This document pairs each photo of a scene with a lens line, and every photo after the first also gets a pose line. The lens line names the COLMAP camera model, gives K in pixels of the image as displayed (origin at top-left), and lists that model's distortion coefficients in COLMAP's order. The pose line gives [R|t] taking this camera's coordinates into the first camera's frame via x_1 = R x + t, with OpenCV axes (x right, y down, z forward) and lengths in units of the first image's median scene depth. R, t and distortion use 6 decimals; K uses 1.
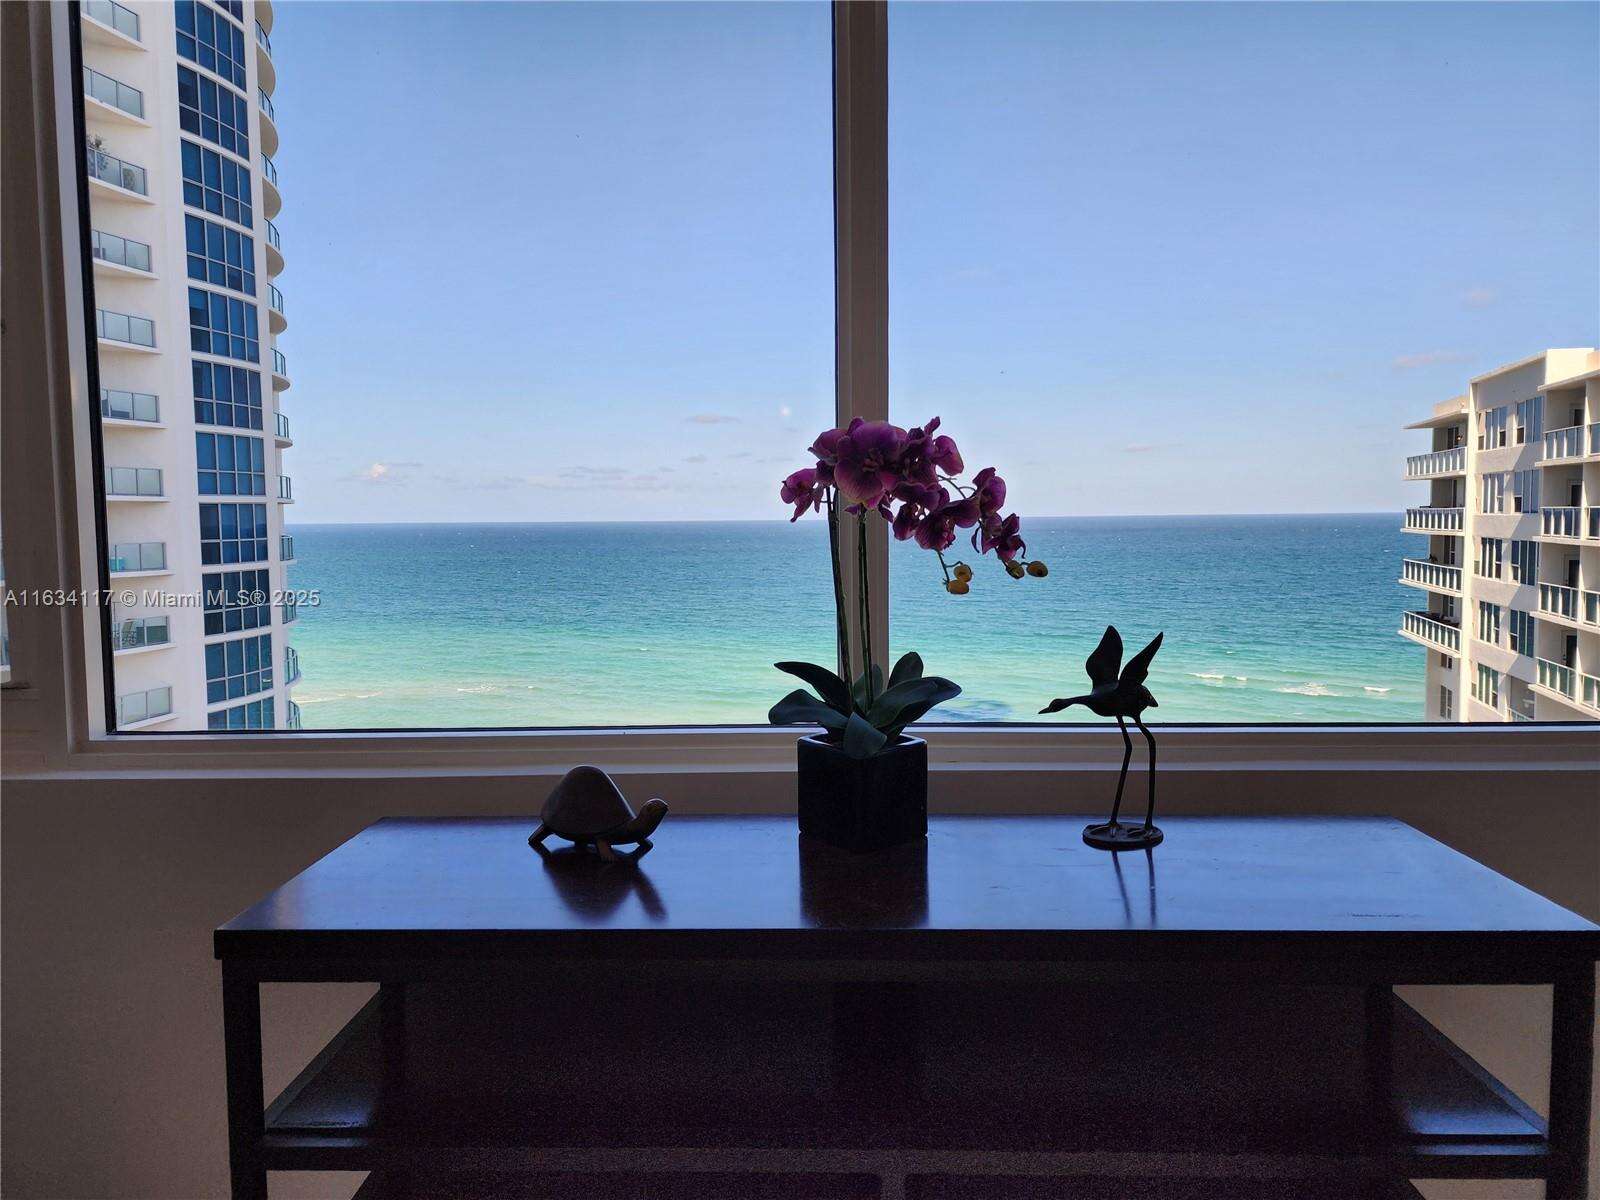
lens RADIAL K [[1057.5, 0, 800.0], [0, 1057.5, 600.0], [0, 0, 1]] dist [0.025503, -0.000168]
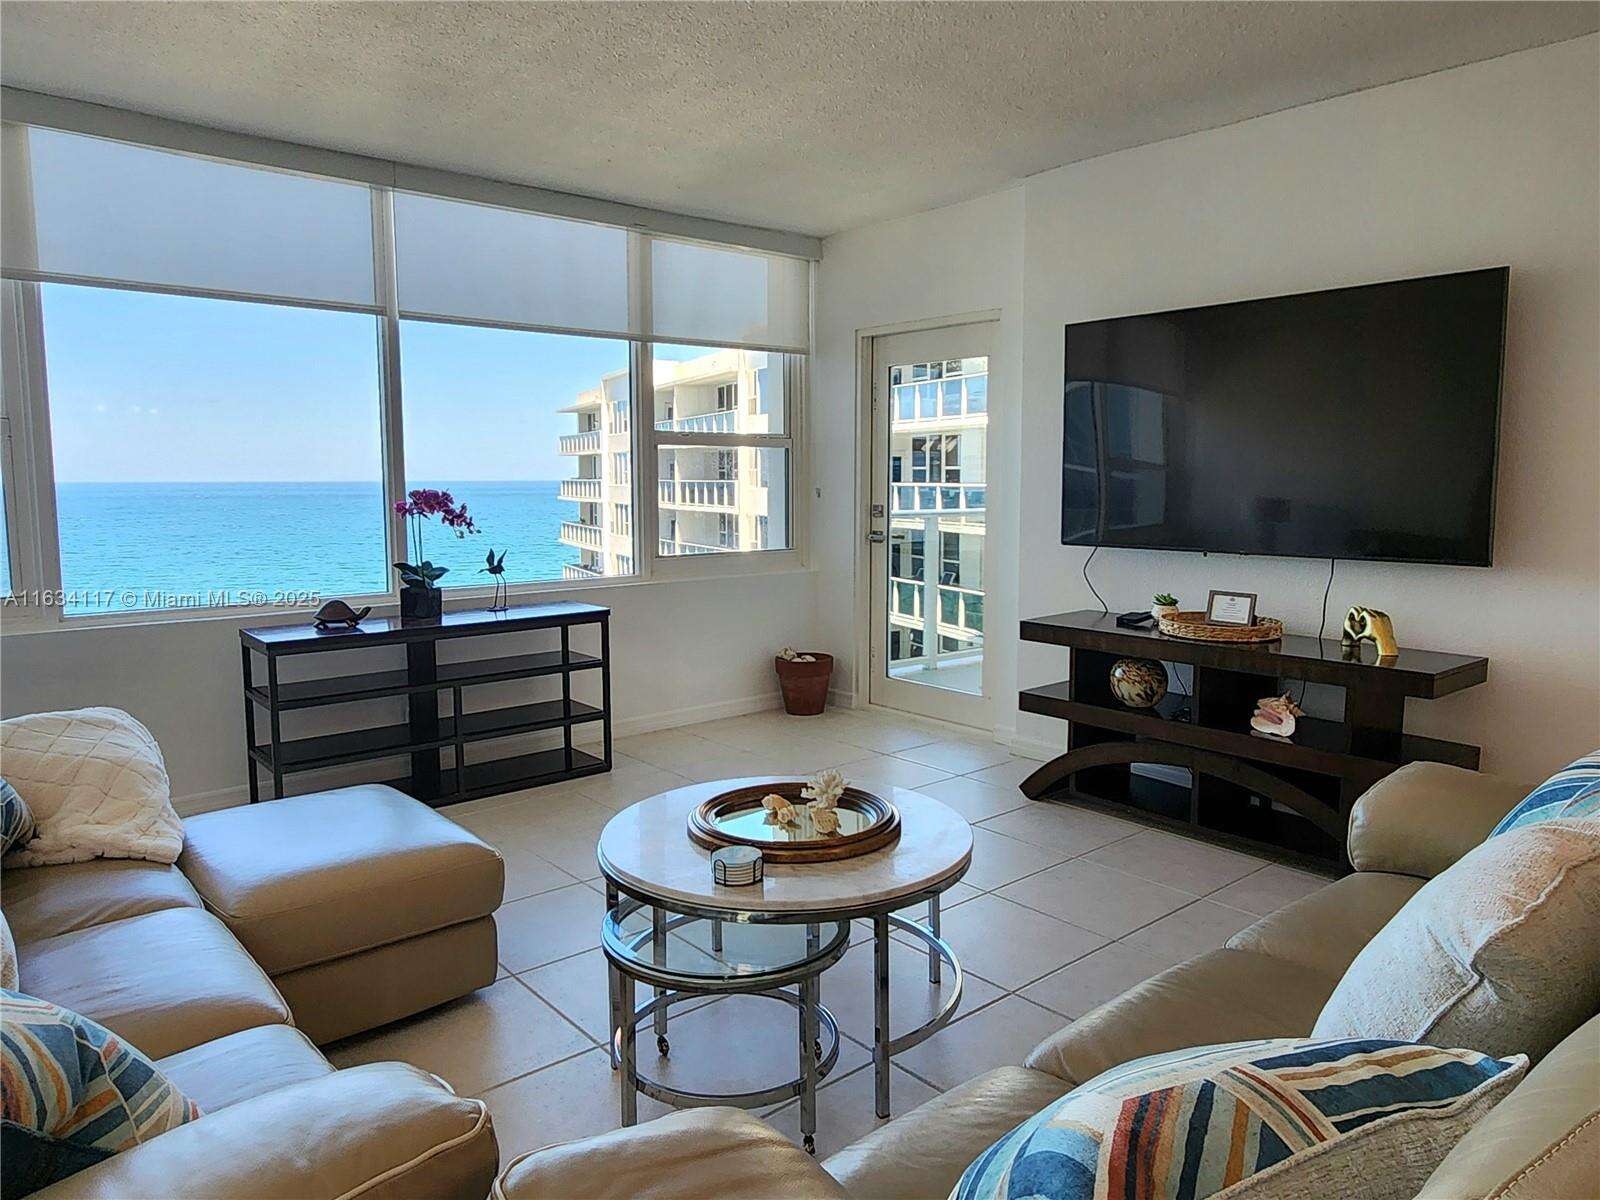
lens RADIAL K [[1073.1, 0, 812.2], [0, 1073.1, 583.7], [0, 0, 1]] dist [0.003315, 0.002361]
pose [[0.735192, -0.054196, 0.675689, -1.346482], [0.042193, 0.998525, 0.034182, 0.067472], [-0.676544, 0.003379, 0.736394, -2.330266]]
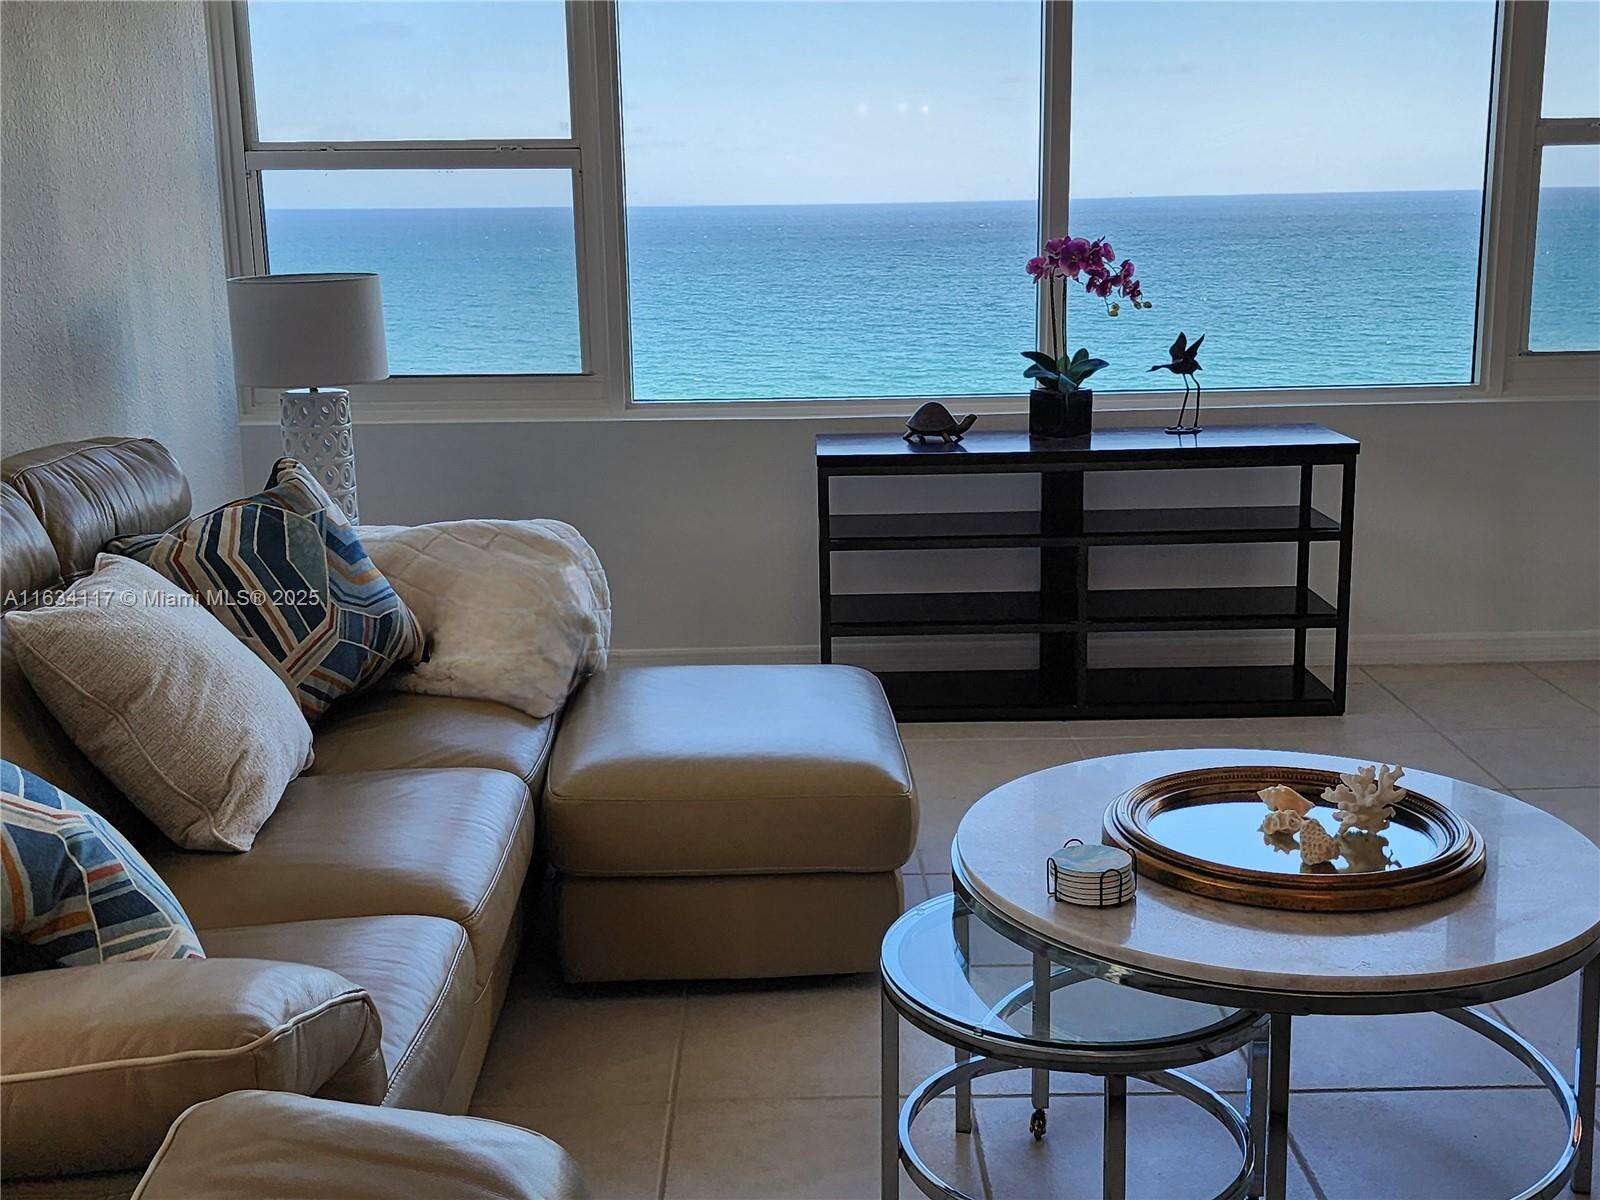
lens RADIAL K [[1772.6, 0, 800.0], [0, 1772.6, 600.0], [0, 0, 1]] dist [0.139246, -0.313616]
pose [[0.999329, -0.010611, 0.035047, -0.628374], [0.005453, 0.989546, 0.144118, 0.038774], [-0.036210, -0.143830, 0.988940, -2.709934]]
